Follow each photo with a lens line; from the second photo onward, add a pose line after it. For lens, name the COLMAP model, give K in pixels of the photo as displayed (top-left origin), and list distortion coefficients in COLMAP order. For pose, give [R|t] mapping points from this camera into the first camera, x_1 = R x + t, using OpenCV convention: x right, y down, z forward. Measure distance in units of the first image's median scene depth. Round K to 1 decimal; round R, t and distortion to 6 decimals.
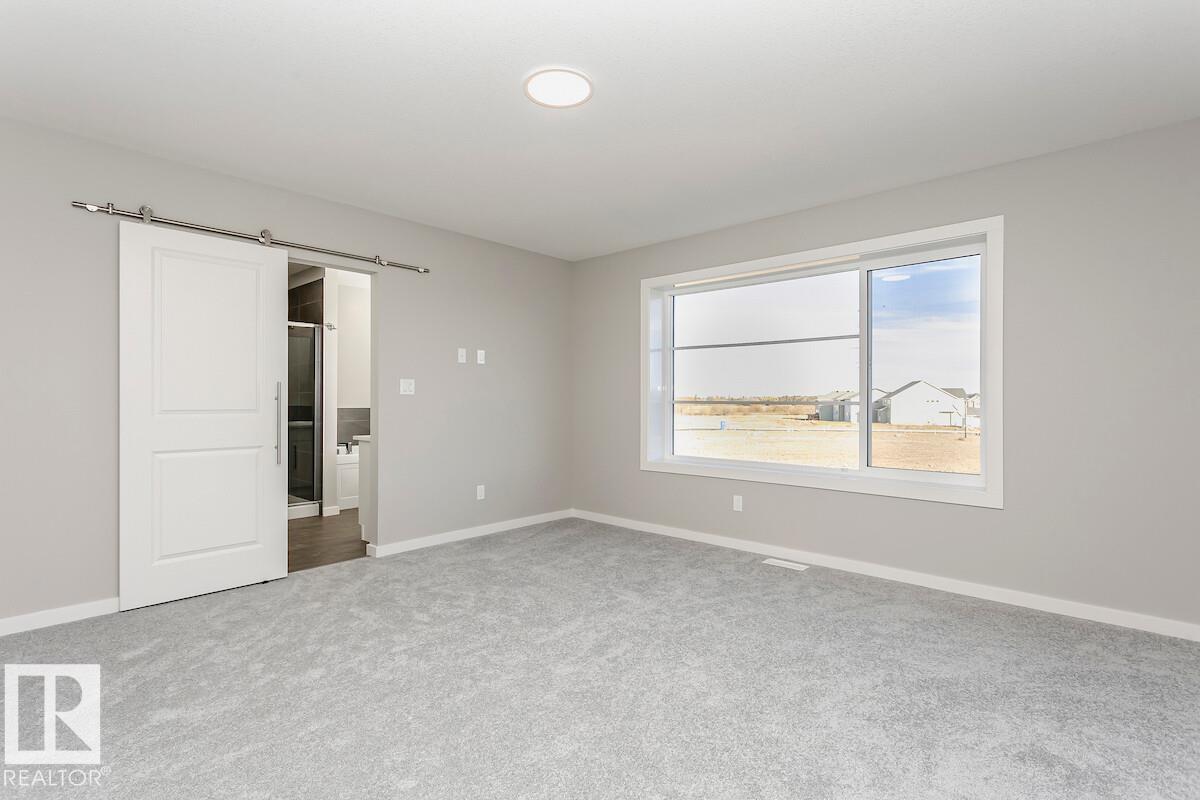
lens RADIAL K [[570.3, 0, 585.8], [0, 570.3, 406.5], [0, 0, 1]] dist [-0.002193, 0.000152]
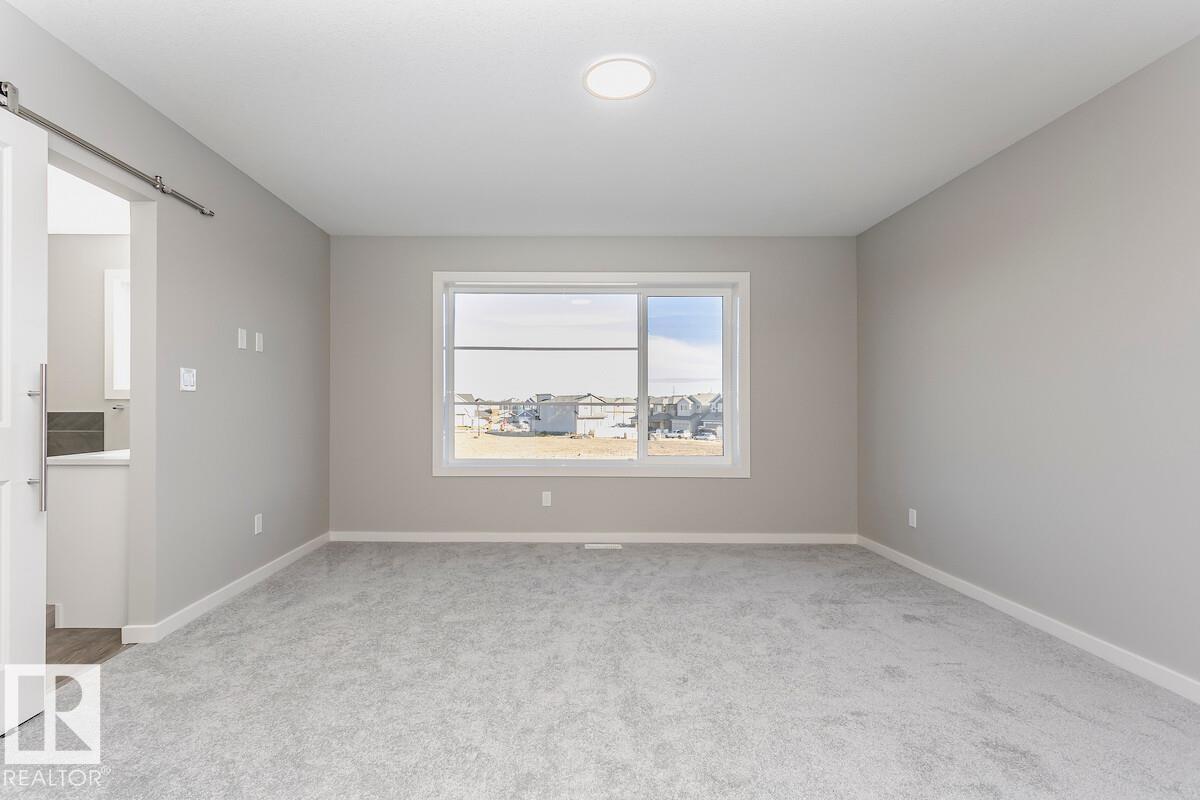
lens RADIAL K [[570.3, 0, 585.8], [0, 570.3, 406.5], [0, 0, 1]] dist [-0.002193, 0.000152]
pose [[0.731140, -0.001270, 0.682227, -0.430779], [0.006104, 0.999970, -0.004680, 0.003685], [-0.682201, 0.007586, 0.731126, 0.185123]]
